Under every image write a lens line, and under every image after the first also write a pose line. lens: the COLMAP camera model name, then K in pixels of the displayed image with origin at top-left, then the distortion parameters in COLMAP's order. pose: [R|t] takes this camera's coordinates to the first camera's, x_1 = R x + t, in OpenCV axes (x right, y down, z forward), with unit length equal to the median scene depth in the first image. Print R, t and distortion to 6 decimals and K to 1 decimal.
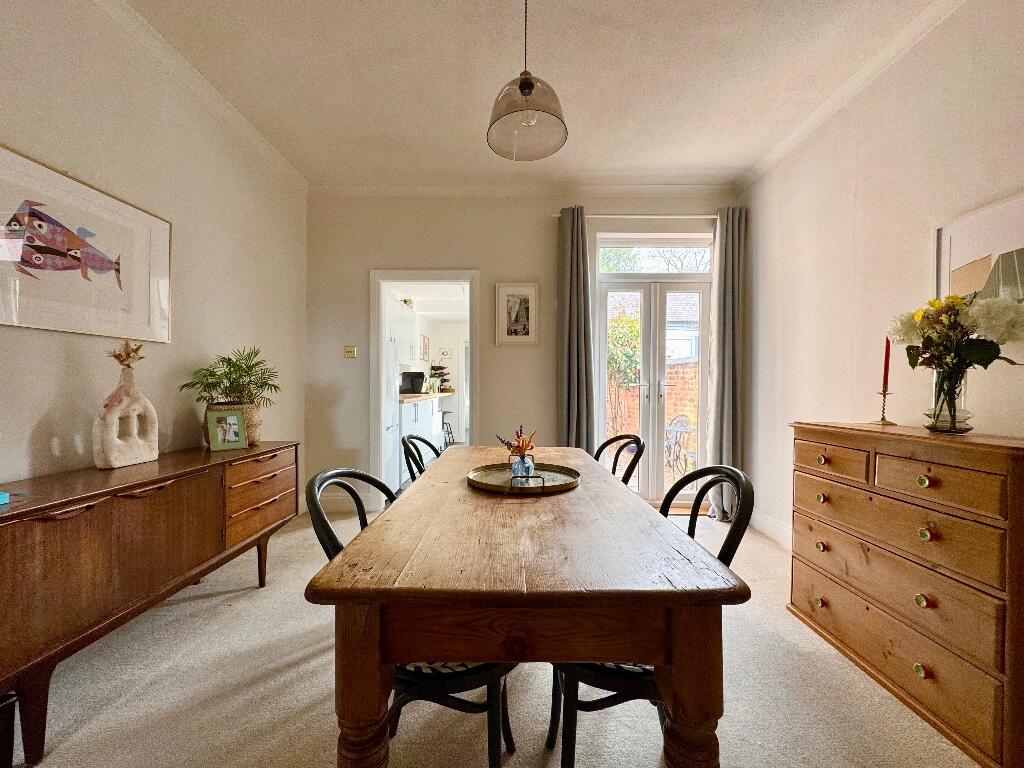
lens RADIAL K [[407.7, 0, 512.5], [0, 407.7, 387.3], [0, 0, 1]] dist [0.000419, -0.000516]
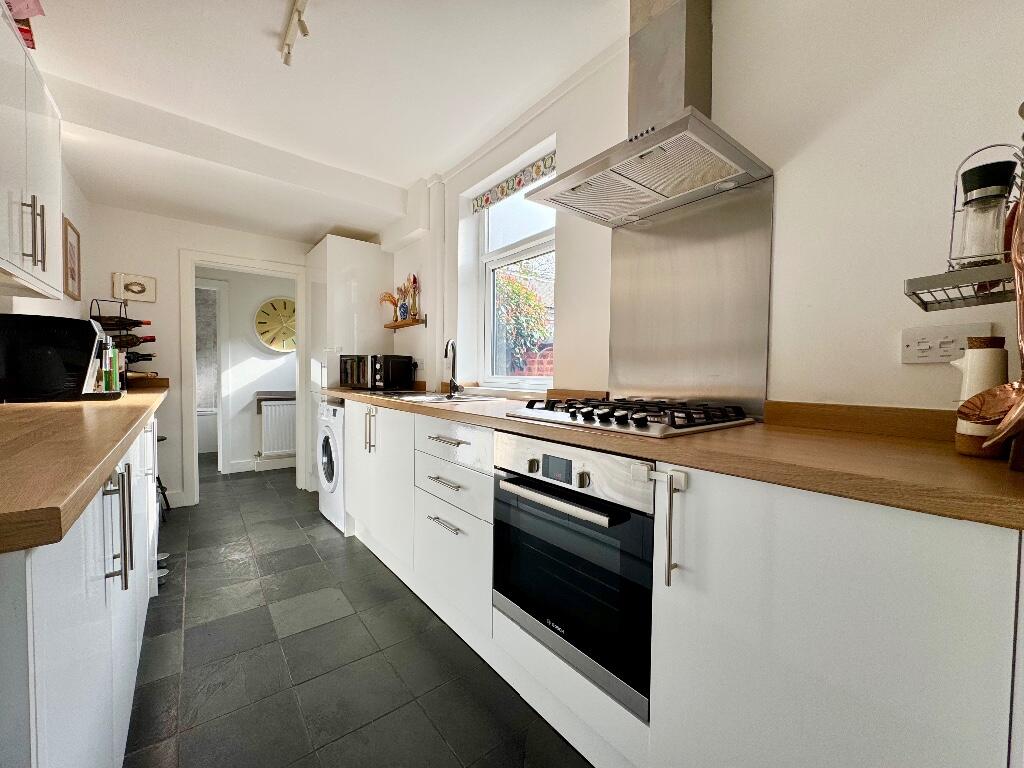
lens RADIAL K [[407.7, 0, 511.4], [0, 407.7, 384.2], [0, 0, 1]] dist [0.000419, -0.000516]
pose [[0.779185, -0.015683, 0.626598, -0.134634], [-0.000086, 0.999684, 0.025129, -0.000872], [-0.626794, -0.019634, 0.778937, 0.486382]]
